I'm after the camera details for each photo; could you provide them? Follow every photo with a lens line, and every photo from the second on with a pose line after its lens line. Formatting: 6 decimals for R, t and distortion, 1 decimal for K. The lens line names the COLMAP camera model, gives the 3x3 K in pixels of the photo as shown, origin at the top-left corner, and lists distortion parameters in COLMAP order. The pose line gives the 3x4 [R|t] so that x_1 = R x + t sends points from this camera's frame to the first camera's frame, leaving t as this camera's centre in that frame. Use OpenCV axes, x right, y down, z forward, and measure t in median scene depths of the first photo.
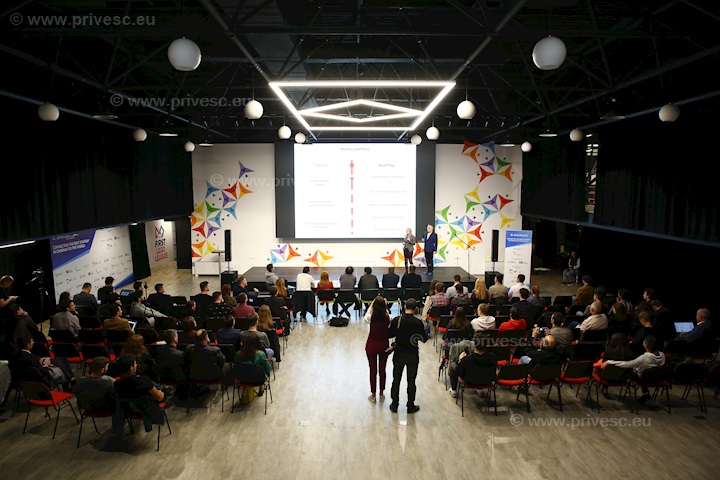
lens RADIAL K [[488.2, 0, 360.0], [0, 488.2, 240.0], [0, 0, 1]] dist [-0.108448, 0.083860]
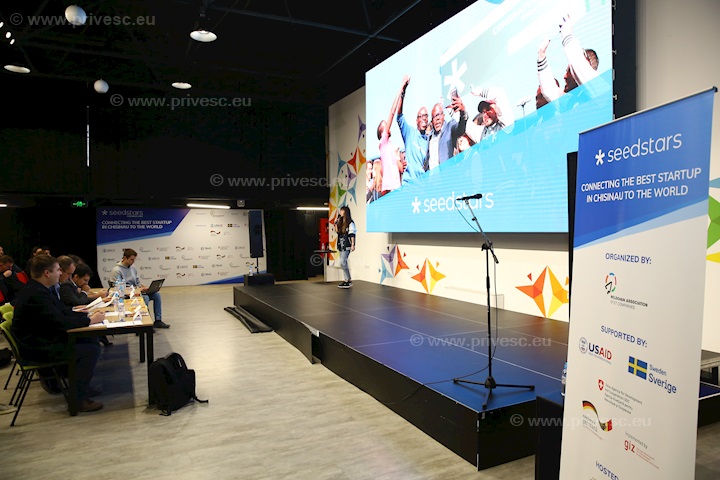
lens RADIAL K [[488.2, 0, 360.0], [0, 488.2, 240.0], [0, 0, 1]] dist [-0.108448, 0.083860]
pose [[0.431193, 0.017561, -0.902089, 0.339946], [-0.090112, 0.995650, -0.023690, 0.019168], [0.897749, 0.091504, 0.430900, 0.729080]]
